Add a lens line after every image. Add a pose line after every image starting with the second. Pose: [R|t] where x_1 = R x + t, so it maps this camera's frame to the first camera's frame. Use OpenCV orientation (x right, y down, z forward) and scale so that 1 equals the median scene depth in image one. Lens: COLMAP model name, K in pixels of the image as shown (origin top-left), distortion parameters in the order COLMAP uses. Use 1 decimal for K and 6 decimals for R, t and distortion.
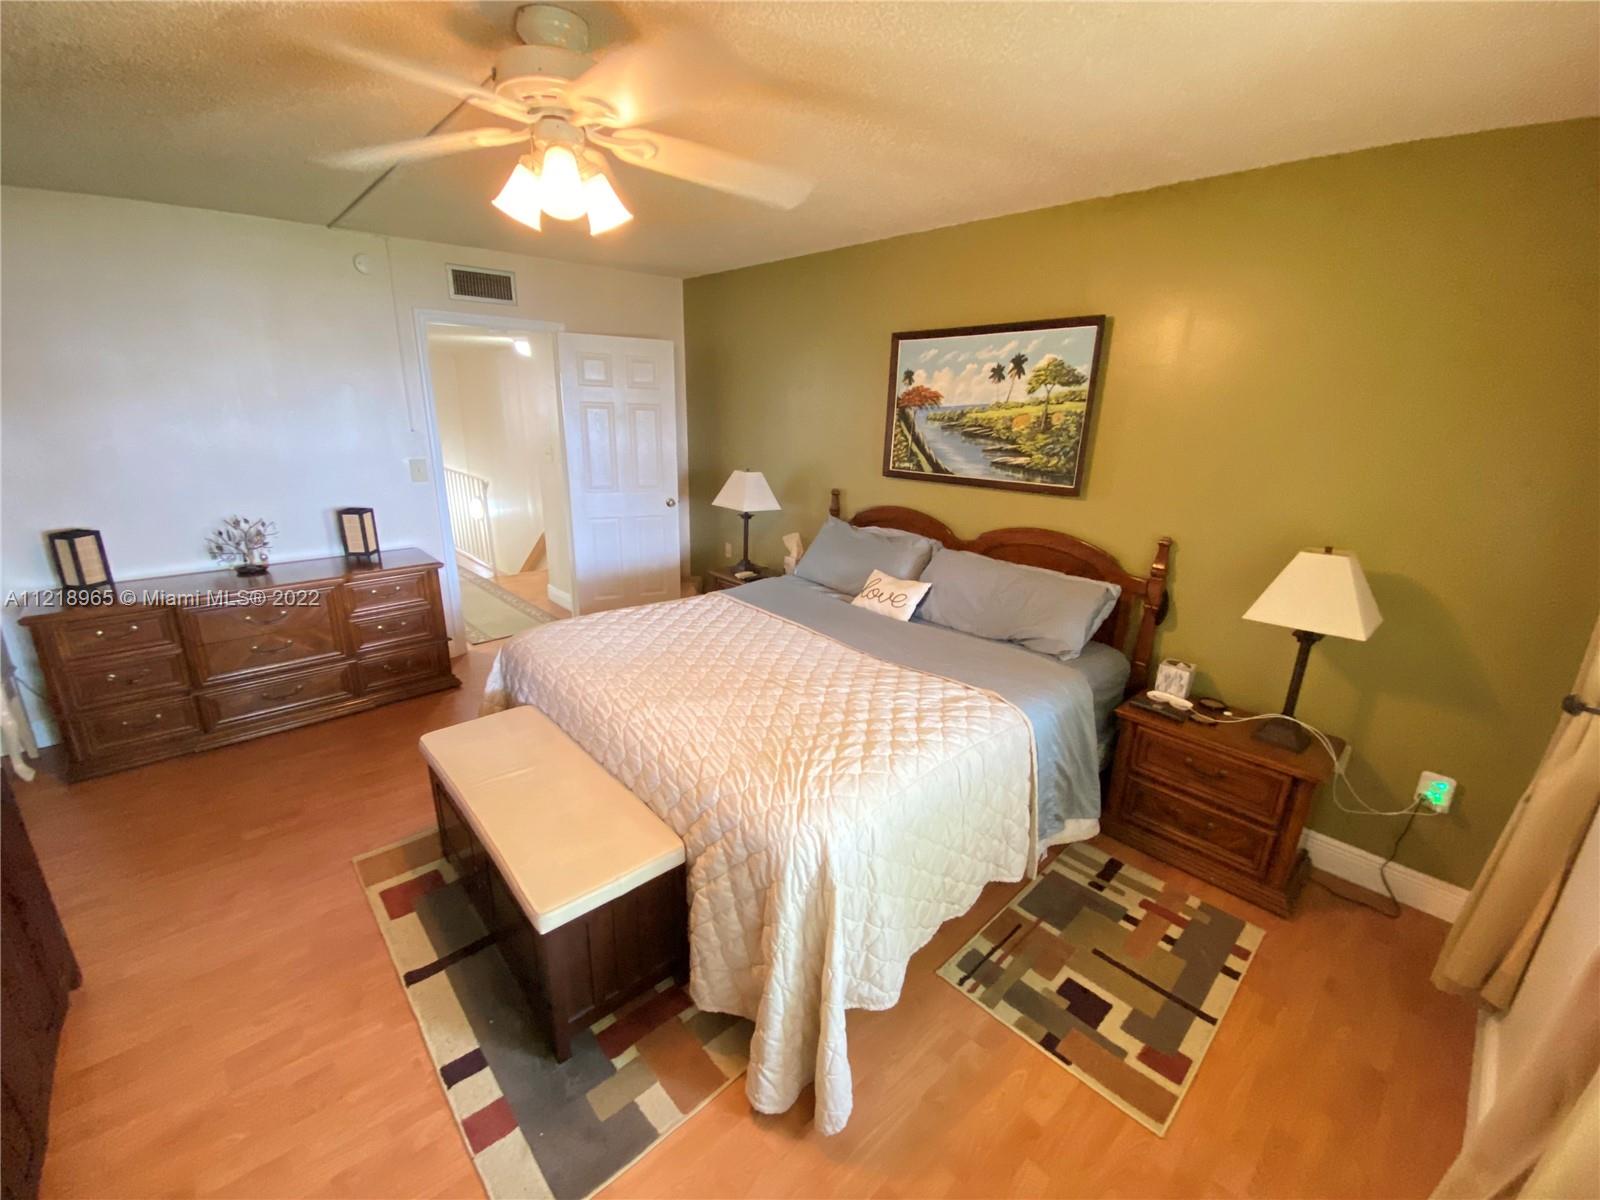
lens RADIAL K [[672.5, 0, 805.2], [0, 672.5, 600.9], [0, 0, 1]] dist [-0.014897, -0.000455]
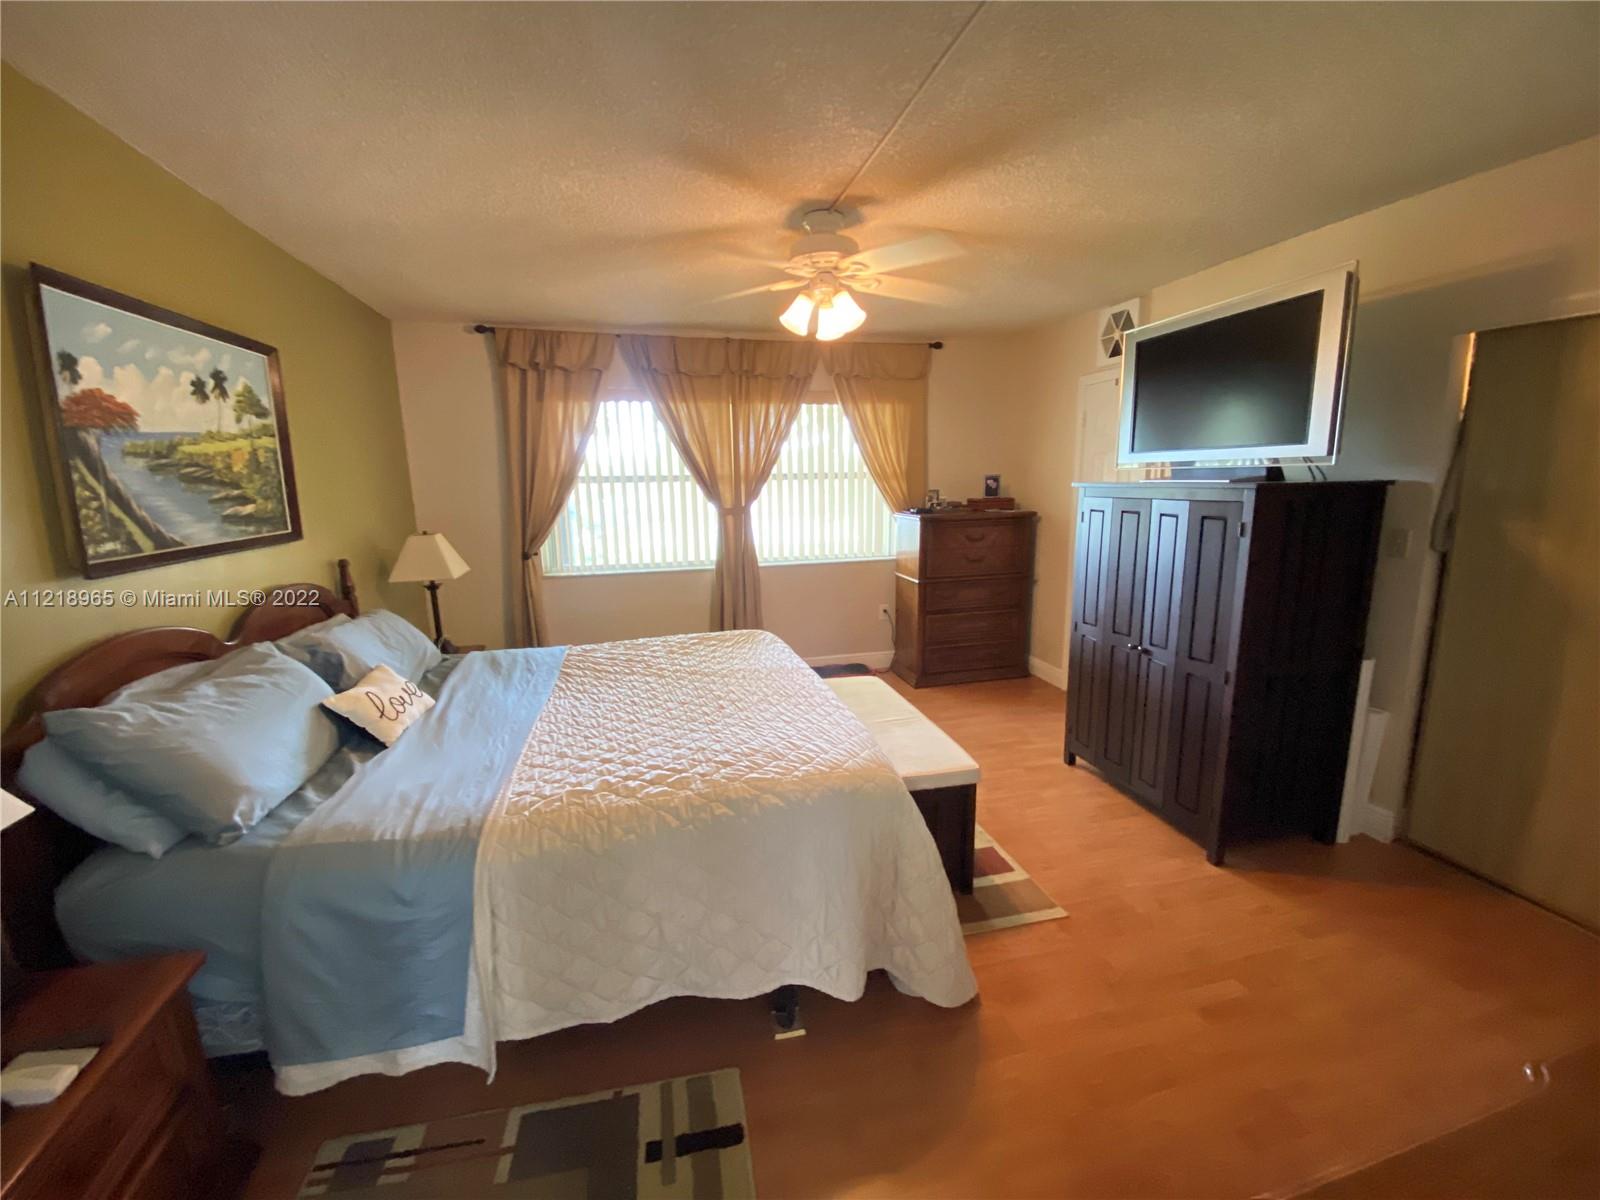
lens RADIAL K [[672.5, 0, 799.3], [0, 672.5, 601.6], [0, 0, 1]] dist [-0.014897, -0.000455]
pose [[-0.868140, -0.091298, 0.487850, -0.578111], [0.141710, 0.896422, 0.419936, -0.329532], [-0.475659, 0.433696, -0.765282, 1.271838]]
